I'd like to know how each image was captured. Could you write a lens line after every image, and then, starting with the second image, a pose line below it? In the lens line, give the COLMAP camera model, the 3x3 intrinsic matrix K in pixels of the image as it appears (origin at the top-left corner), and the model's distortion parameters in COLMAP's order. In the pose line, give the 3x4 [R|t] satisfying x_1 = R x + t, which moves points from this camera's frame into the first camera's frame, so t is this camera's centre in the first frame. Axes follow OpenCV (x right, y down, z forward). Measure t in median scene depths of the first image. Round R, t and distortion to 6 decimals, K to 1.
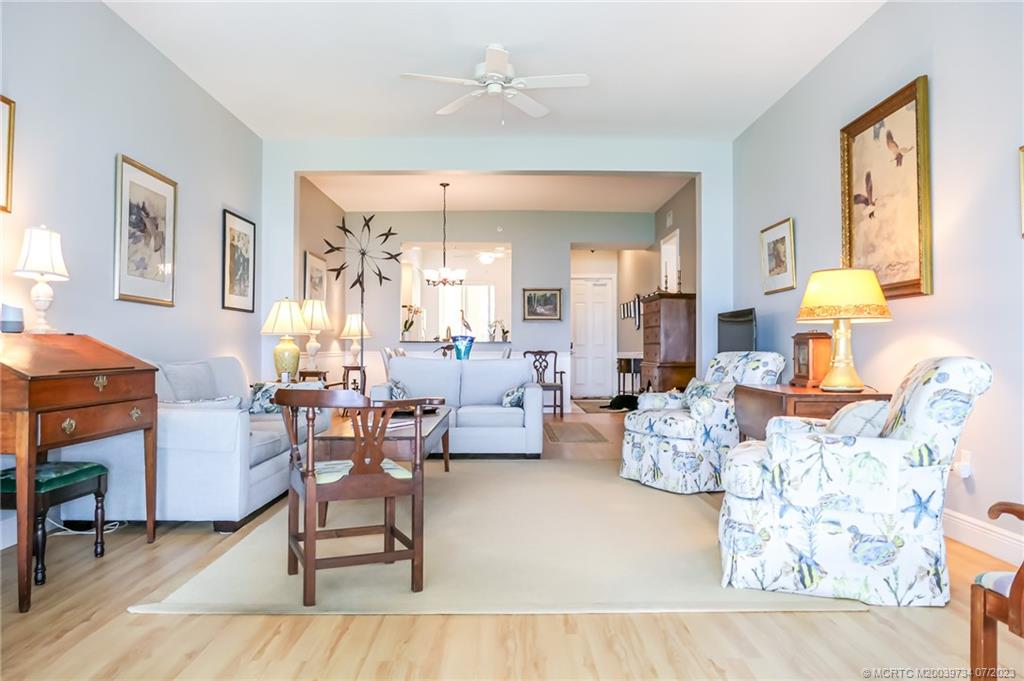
lens RADIAL K [[747.5, 0, 512.0], [0, 747.5, 340.5], [0, 0, 1]] dist [-0.018714, -0.004900]
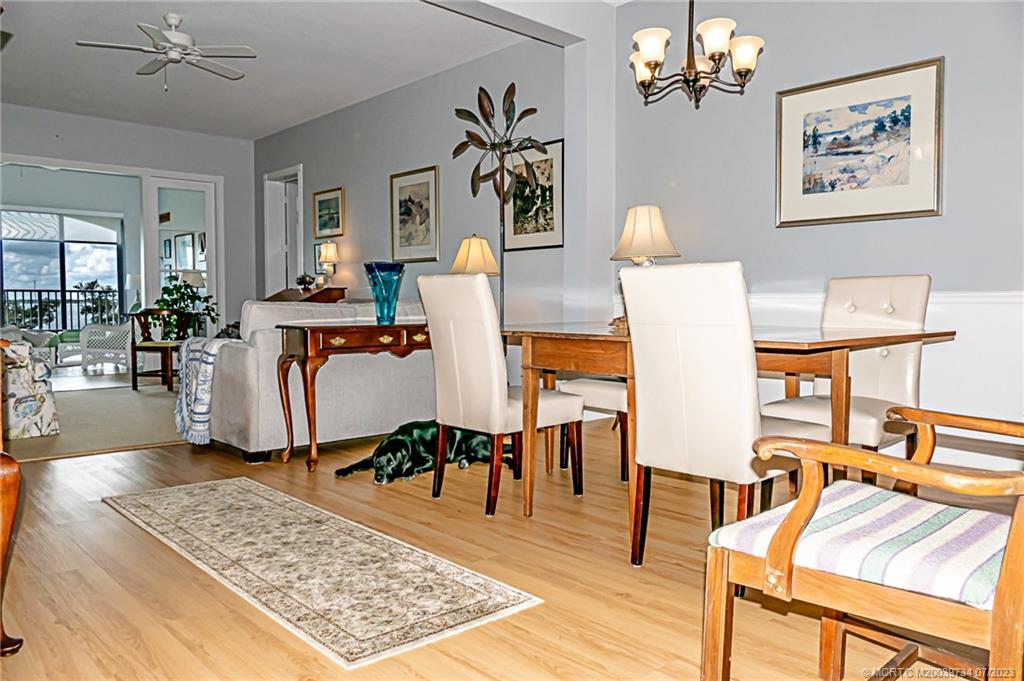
lens RADIAL K [[747.5, 0, 512.0], [0, 747.5, 340.5], [0, 0, 1]] dist [-0.018714, -0.004900]
pose [[-0.736300, 0.034126, -0.675794, 0.383696], [0.008657, 0.999121, 0.041022, 0.047226], [0.676600, 0.024355, -0.735948, 2.259454]]
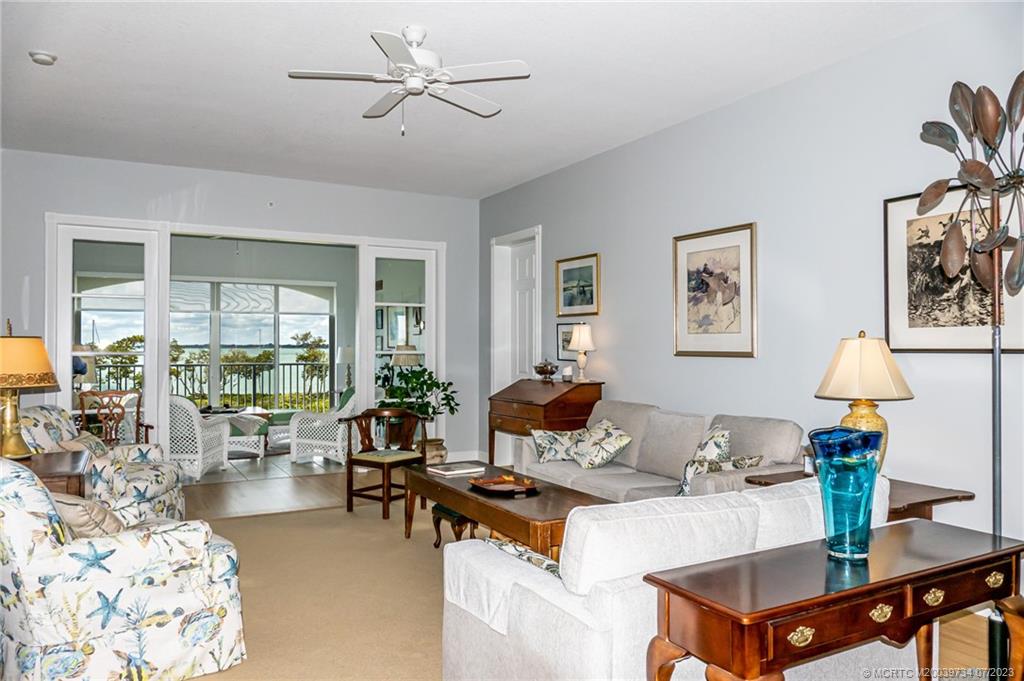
lens RADIAL K [[715.0, 0, 512.0], [0, 715.0, 340.5], [0, 0, 1]] dist [-0.030978, -0.001741]
pose [[-0.872674, -0.004868, -0.488278, 0.262474], [0.006022, 0.999767, -0.020730, -0.054278], [0.488266, -0.021031, -0.872442, 1.771361]]
